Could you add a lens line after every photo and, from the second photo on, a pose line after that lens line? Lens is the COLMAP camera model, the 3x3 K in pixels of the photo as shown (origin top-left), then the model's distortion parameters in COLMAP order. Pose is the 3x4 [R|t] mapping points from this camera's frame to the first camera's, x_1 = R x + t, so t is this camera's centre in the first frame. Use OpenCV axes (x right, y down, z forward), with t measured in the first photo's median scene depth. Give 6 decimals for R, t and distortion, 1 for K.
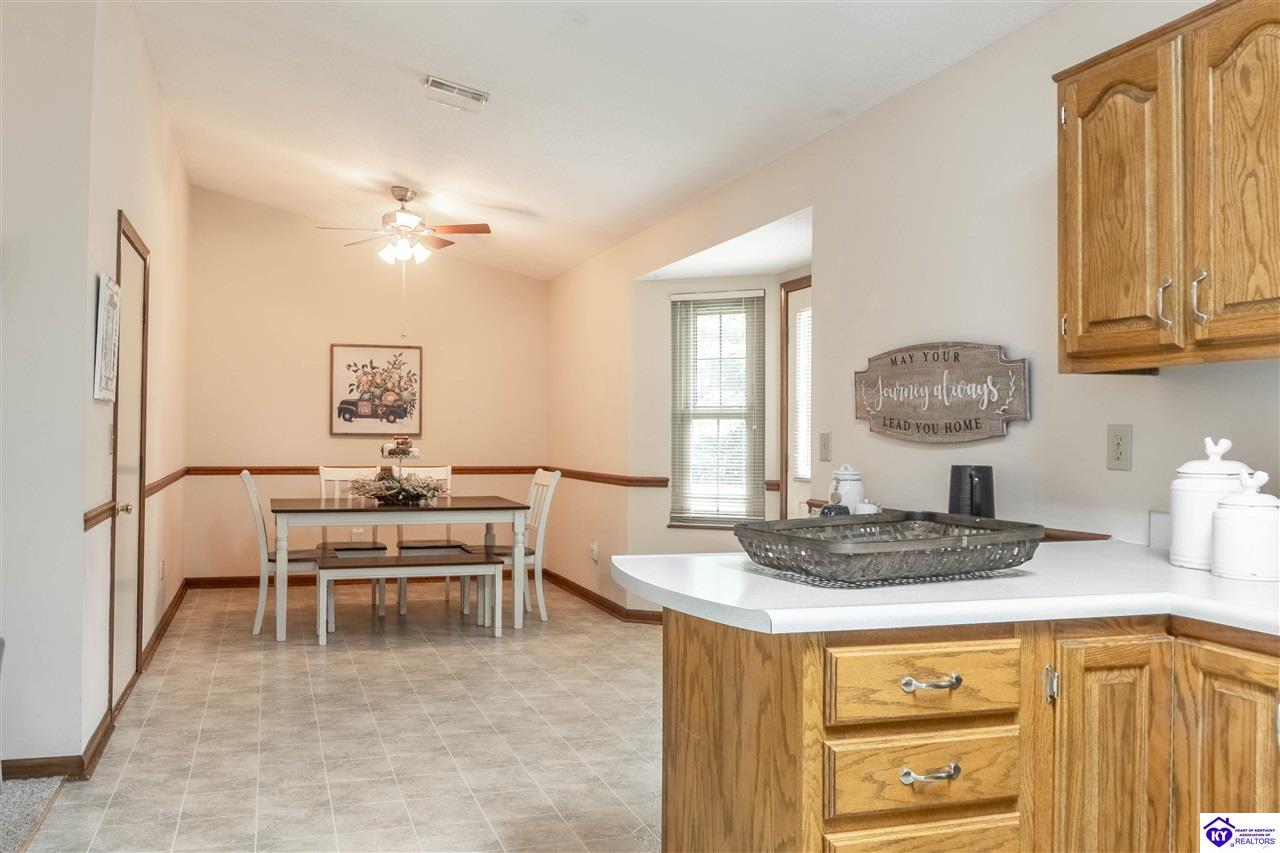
lens RADIAL K [[903.4, 0, 640.4], [0, 903.4, 426.8], [0, 0, 1]] dist [-0.003104, 0.003980]
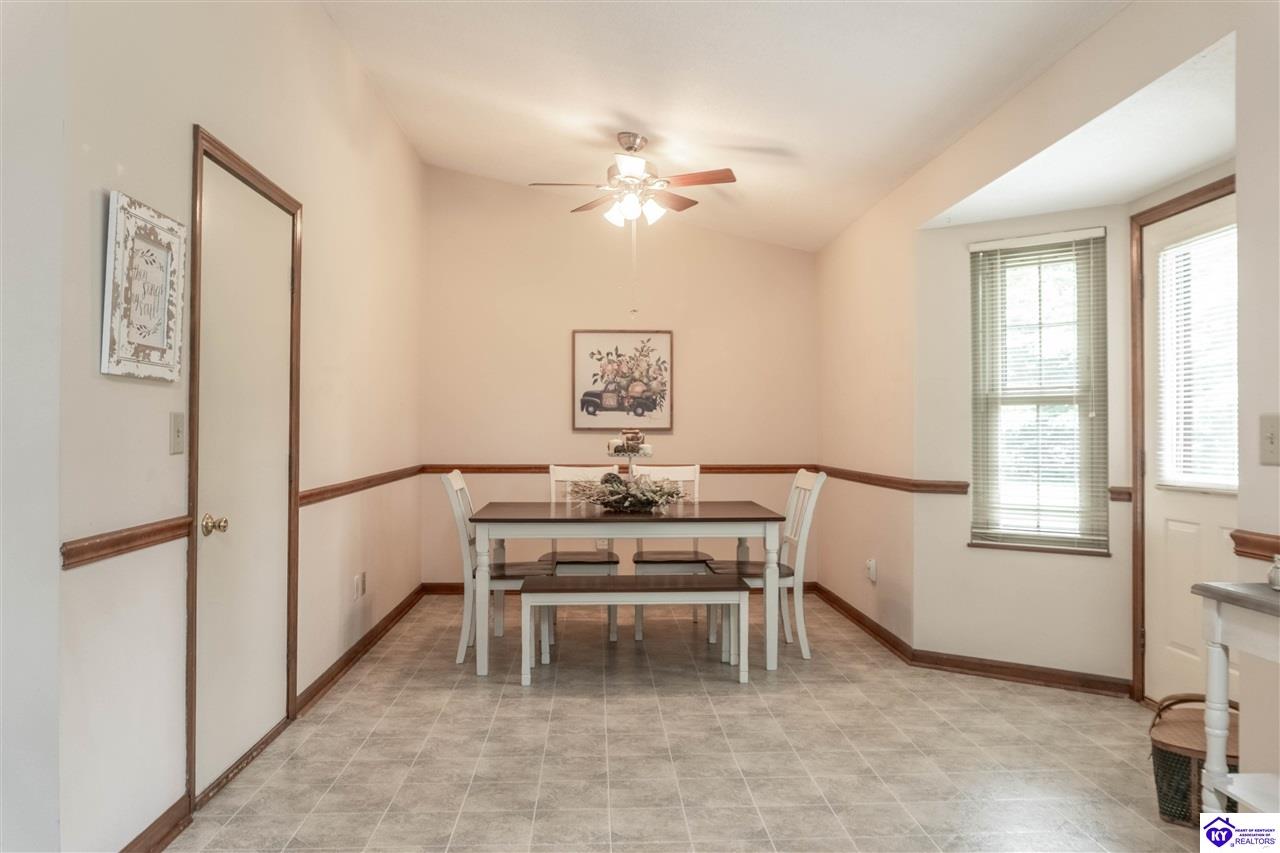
lens RADIAL K [[903.4, 0, 647.1], [0, 903.4, 426.7], [0, 0, 1]] dist [-0.003104, 0.003980]
pose [[0.955161, -0.008225, -0.295971, -0.002275], [0.009535, 0.999950, 0.002984, 0.004813], [0.295932, -0.005672, 0.955192, 0.193869]]
